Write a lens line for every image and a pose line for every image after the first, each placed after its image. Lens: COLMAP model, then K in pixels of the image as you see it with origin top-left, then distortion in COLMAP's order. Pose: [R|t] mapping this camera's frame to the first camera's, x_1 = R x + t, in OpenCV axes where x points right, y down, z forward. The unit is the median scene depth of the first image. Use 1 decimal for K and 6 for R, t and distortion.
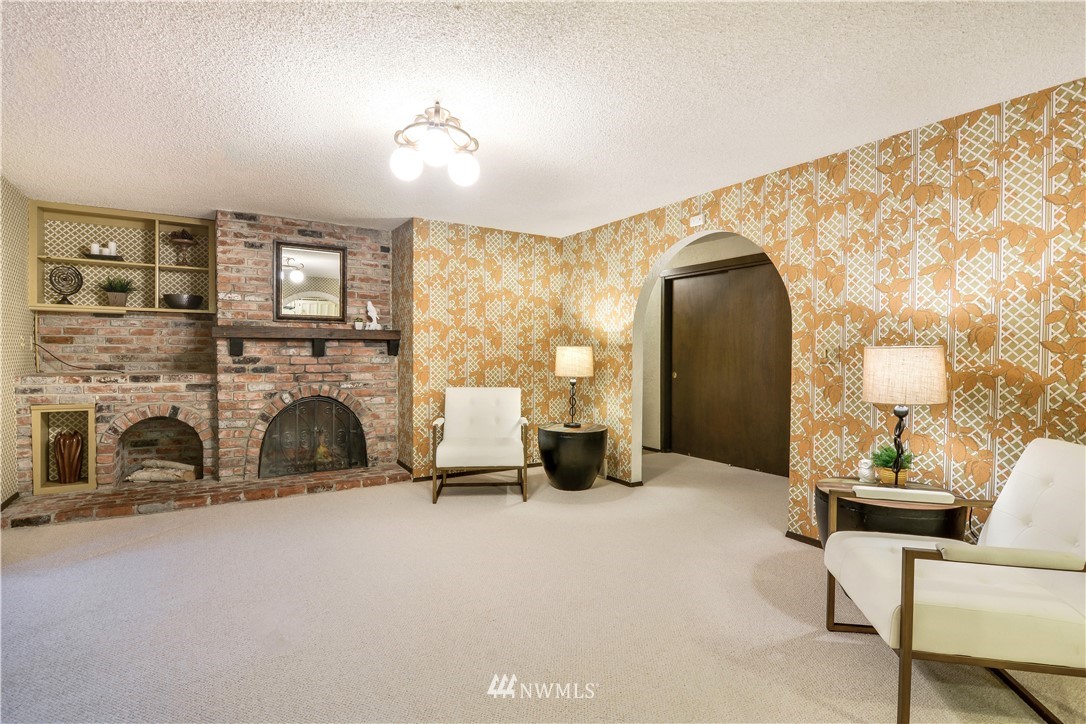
lens RADIAL K [[533.0, 0, 540.2], [0, 533.0, 364.7], [0, 0, 1]] dist [-0.015735, 0.000769]
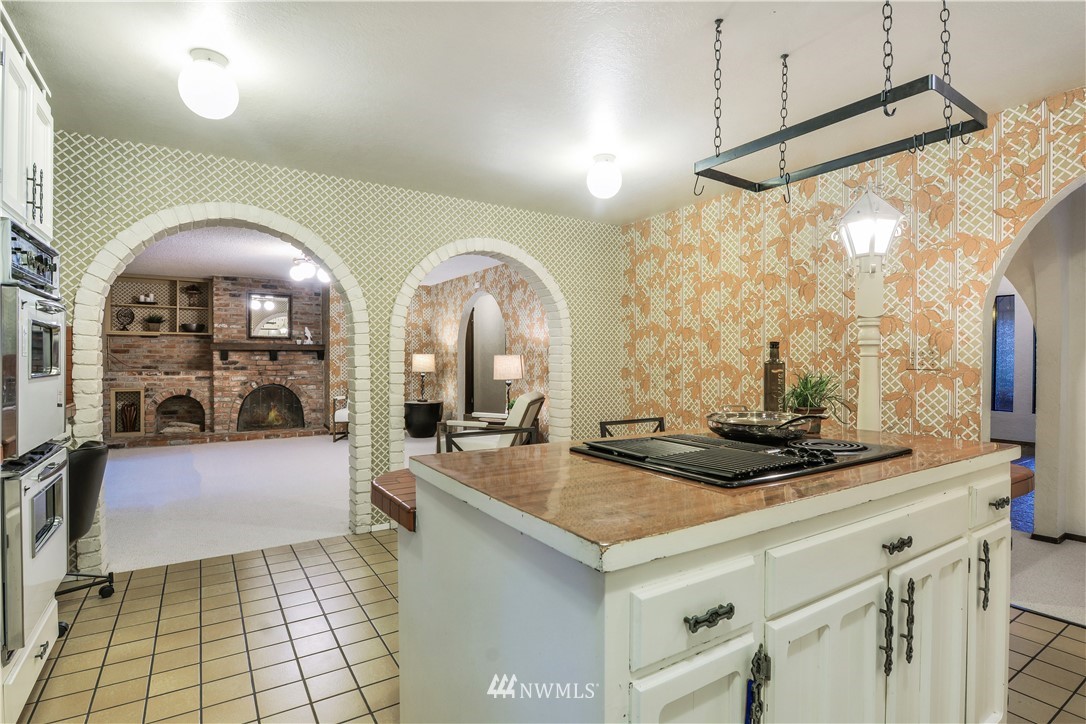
lens RADIAL K [[533.0, 0, 550.3], [0, 533.0, 365.3], [0, 0, 1]] dist [-0.015735, 0.000769]
pose [[0.999970, -0.004090, 0.006557, 0.449883], [0.004144, 0.999957, -0.008244, 0.017280], [-0.006523, 0.008271, 0.999945, -0.690505]]
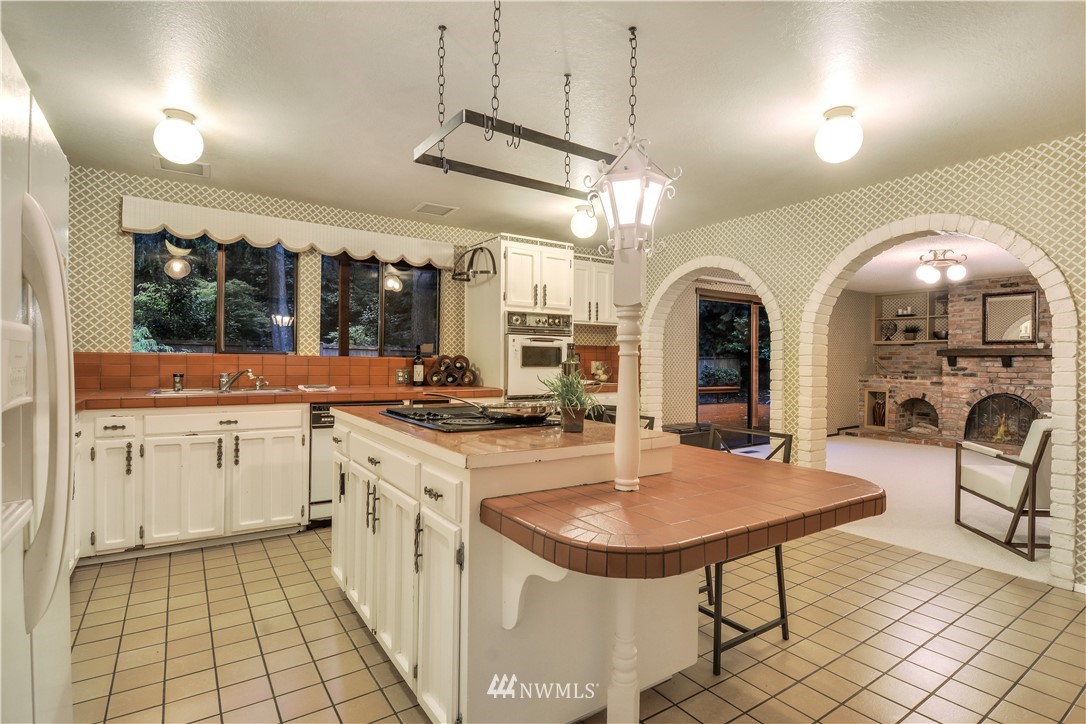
lens RADIAL K [[533.0, 0, 550.9], [0, 533.0, 358.8], [0, 0, 1]] dist [-0.015735, 0.000769]
pose [[0.023512, -0.009669, -0.999677, 1.043693], [-0.029538, 0.999510, -0.010362, 0.014393], [0.999287, 0.029772, 0.023215, -0.328378]]
